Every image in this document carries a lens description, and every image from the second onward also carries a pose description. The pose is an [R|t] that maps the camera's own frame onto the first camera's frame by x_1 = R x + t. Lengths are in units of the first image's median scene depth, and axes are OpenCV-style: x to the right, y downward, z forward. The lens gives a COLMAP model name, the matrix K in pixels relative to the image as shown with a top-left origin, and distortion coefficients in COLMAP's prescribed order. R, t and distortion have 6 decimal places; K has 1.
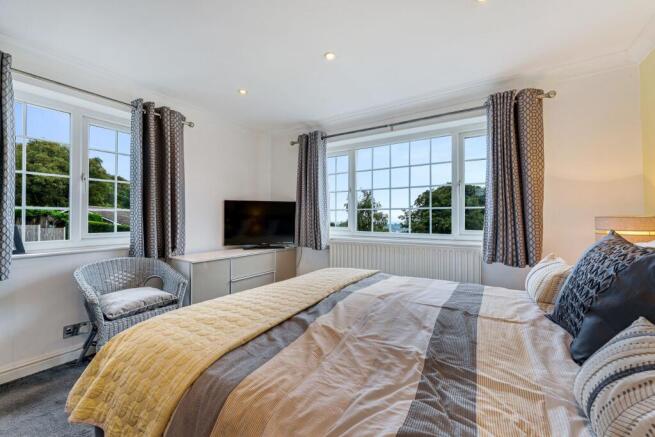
lens RADIAL K [[269.9, 0, 331.9], [0, 269.9, 224.5], [0, 0, 1]] dist [-0.000377, -0.000009]
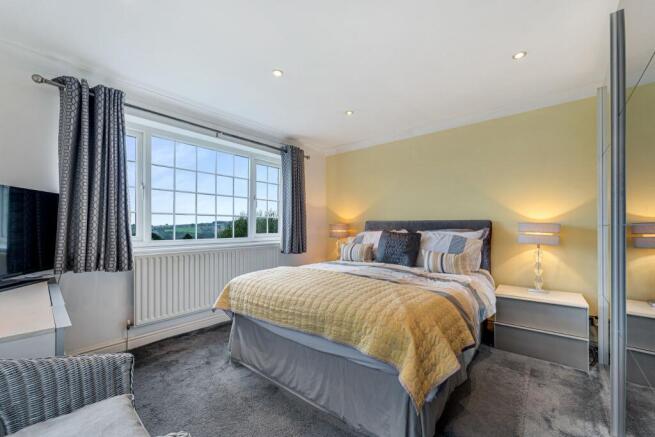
lens RADIAL K [[269.9, 0, 331.9], [0, 269.9, 224.5], [0, 0, 1]] dist [-0.000377, -0.000009]
pose [[0.120563, 0.001445, 0.992705, -0.681932], [0.009507, 0.999951, -0.002611, -0.018492], [-0.992660, 0.009753, 0.120543, 0.442525]]
